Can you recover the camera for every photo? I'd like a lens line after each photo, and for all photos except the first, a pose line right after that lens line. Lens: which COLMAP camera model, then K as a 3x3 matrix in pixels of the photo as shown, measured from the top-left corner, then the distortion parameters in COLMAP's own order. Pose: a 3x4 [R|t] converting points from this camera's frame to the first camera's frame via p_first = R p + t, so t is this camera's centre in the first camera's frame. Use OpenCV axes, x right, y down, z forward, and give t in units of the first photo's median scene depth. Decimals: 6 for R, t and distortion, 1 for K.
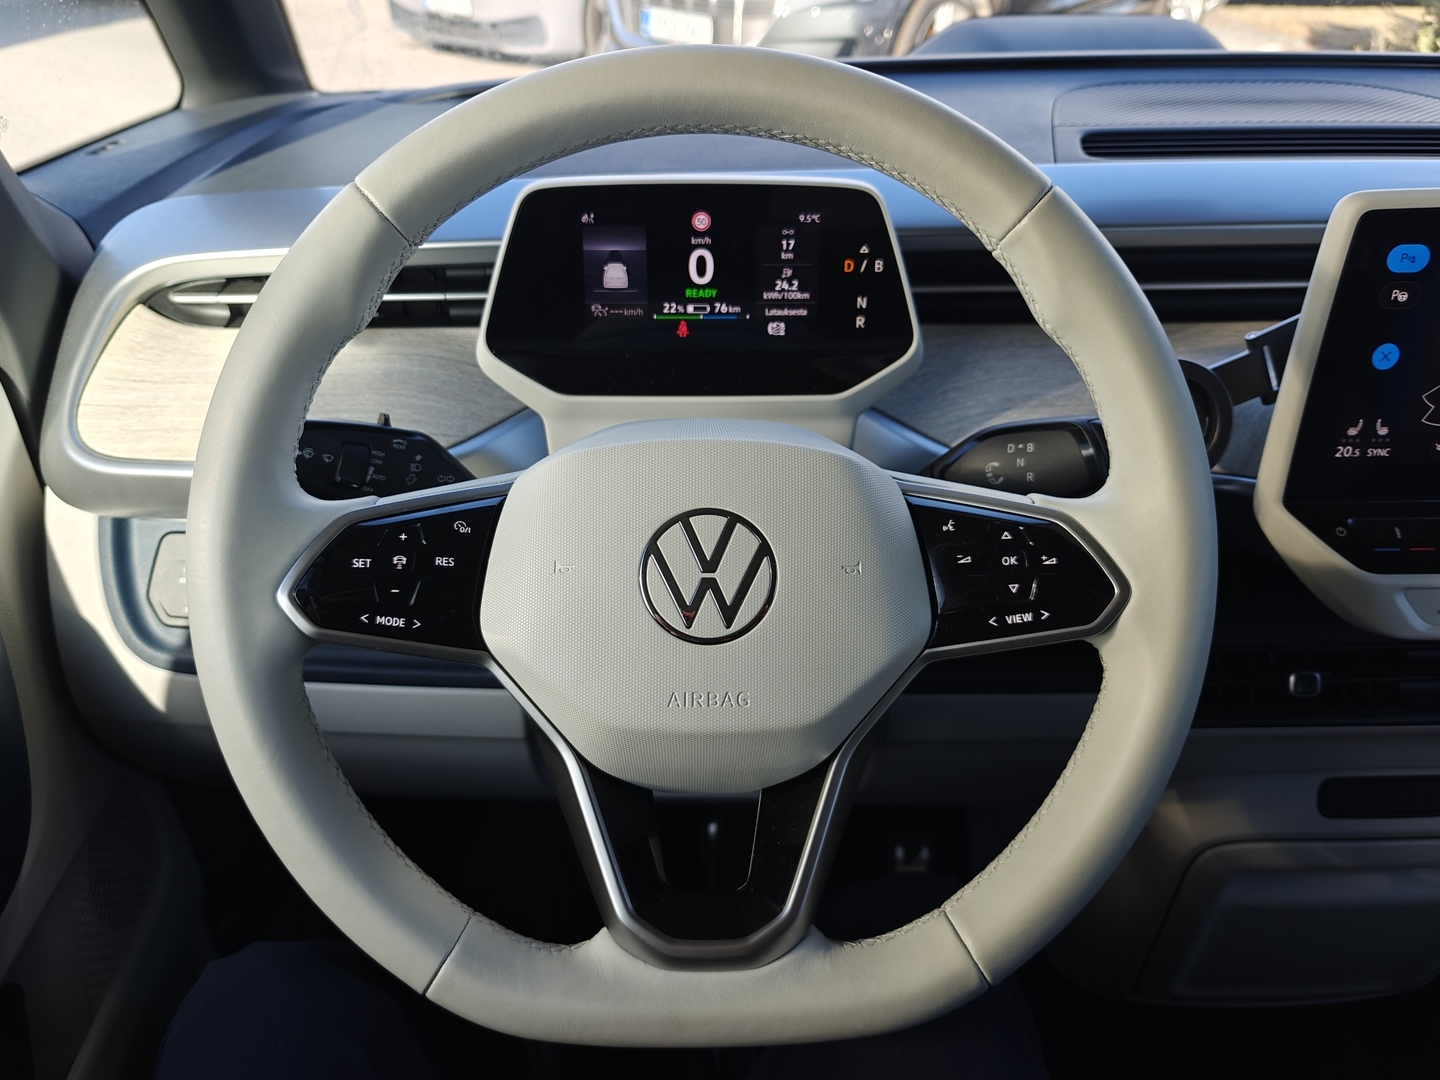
lens RADIAL K [[1124.2, 0, 731.7], [0, 1124.2, 539.0], [0, 0, 1]] dist [-0.000880, 0.001681]
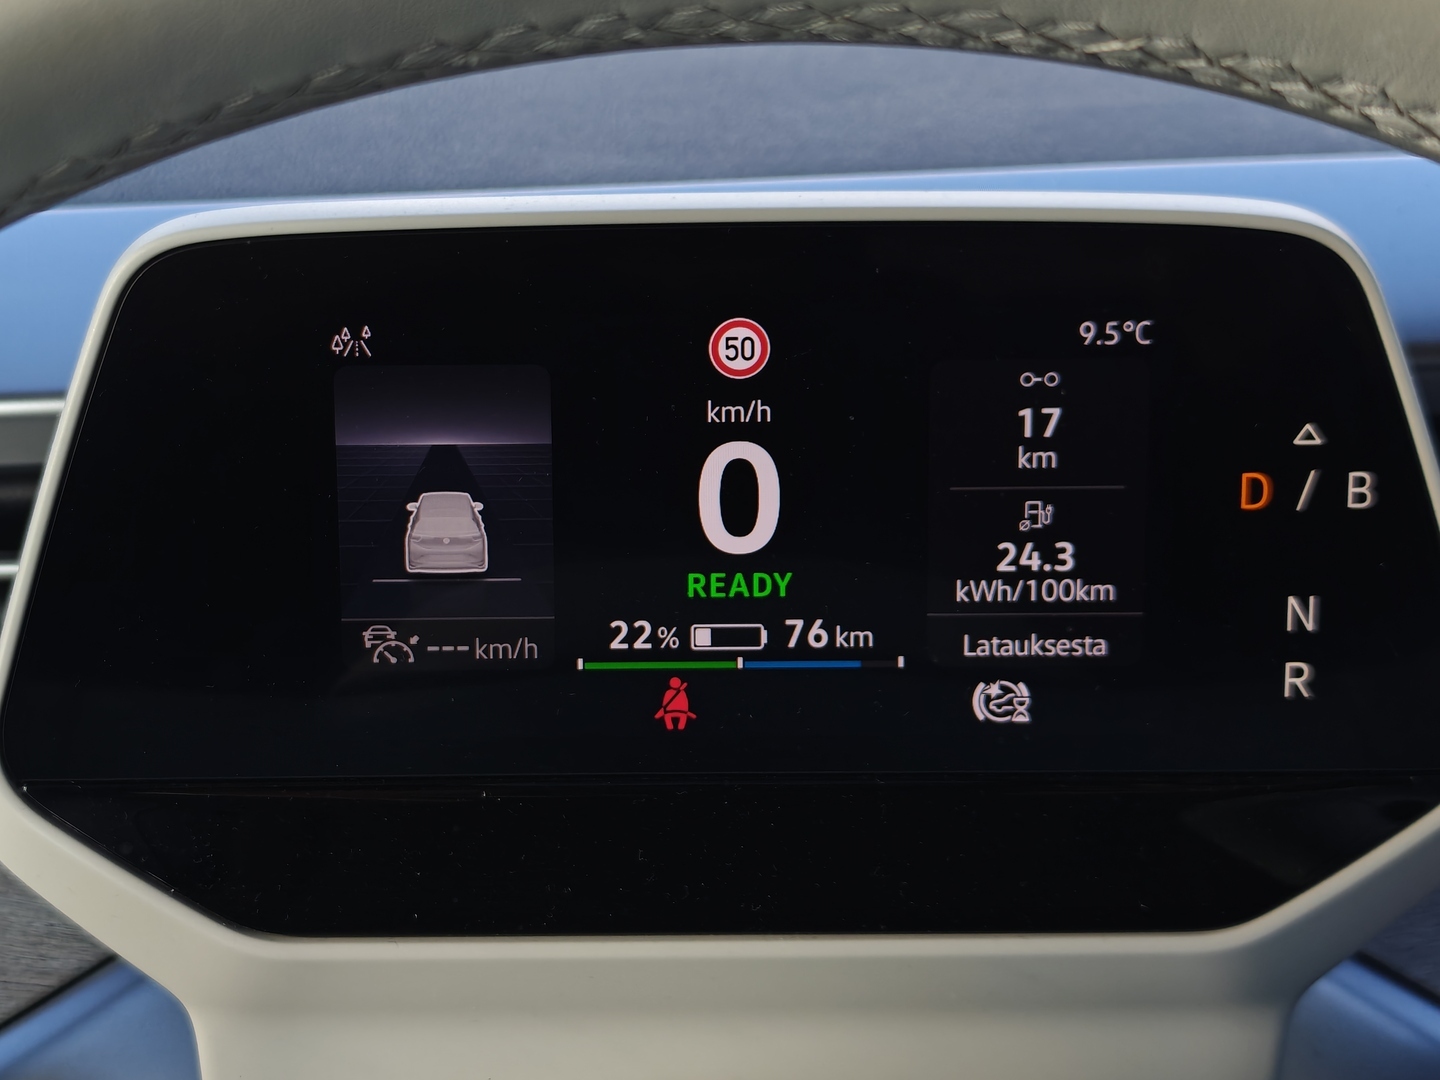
lens RADIAL K [[2674.1, 0, 720.0], [0, 2674.1, 540.0], [0, 0, 1]] dist [0.066740, -0.180114]
pose [[0.999807, -0.012293, -0.015294, -0.021542], [0.009362, 0.983846, -0.178774, -0.107515], [0.017245, 0.178596, 0.983771, 0.320312]]
